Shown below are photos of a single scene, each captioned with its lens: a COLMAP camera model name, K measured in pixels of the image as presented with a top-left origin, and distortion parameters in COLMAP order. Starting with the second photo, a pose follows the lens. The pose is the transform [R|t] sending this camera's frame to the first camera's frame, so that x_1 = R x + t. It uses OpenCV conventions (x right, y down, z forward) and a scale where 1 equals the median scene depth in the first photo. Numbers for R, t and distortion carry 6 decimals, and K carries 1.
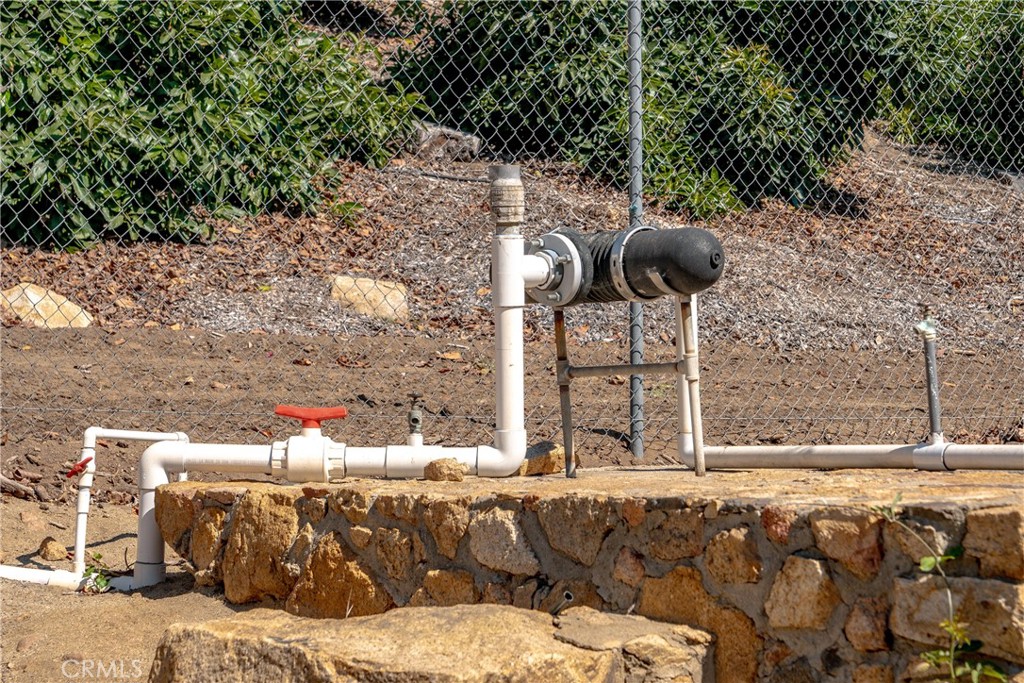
lens RADIAL K [[2344.9, 0, 512.0], [0, 2344.9, 341.5], [0, 0, 1]] dist [0.010908, -0.279127]
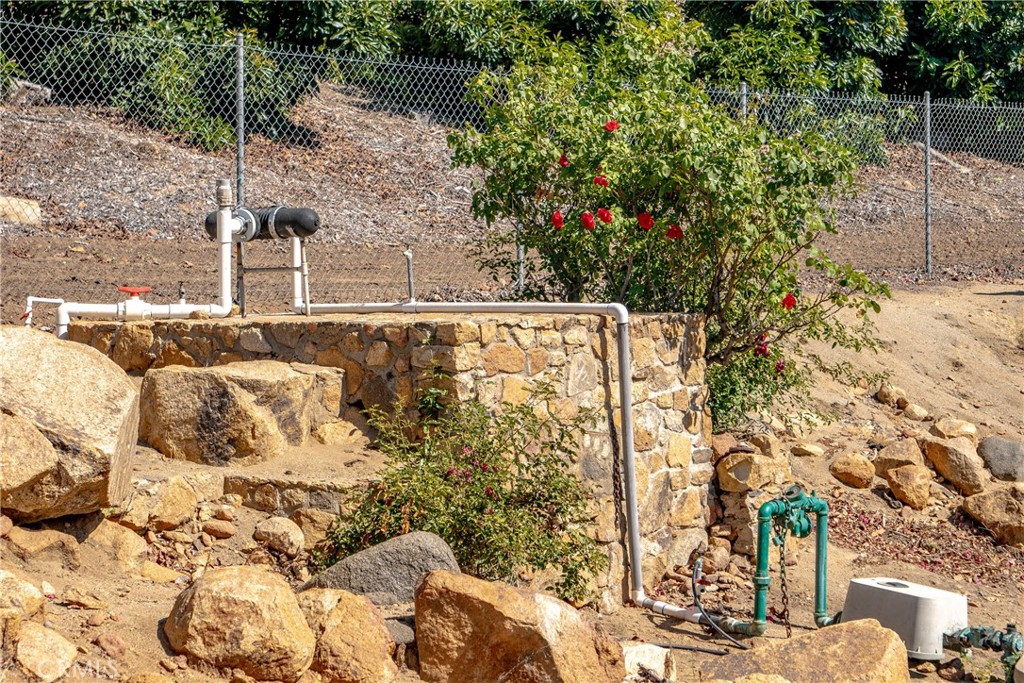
lens RADIAL K [[2344.9, 0, 512.0], [0, 2344.9, 341.5], [0, 0, 1]] dist [0.010908, -0.279127]
pose [[0.965850, -0.008914, 0.258948, -0.318800], [-0.006186, 0.998330, 0.057441, -0.050869], [-0.259027, -0.057081, 0.964182, -1.248993]]
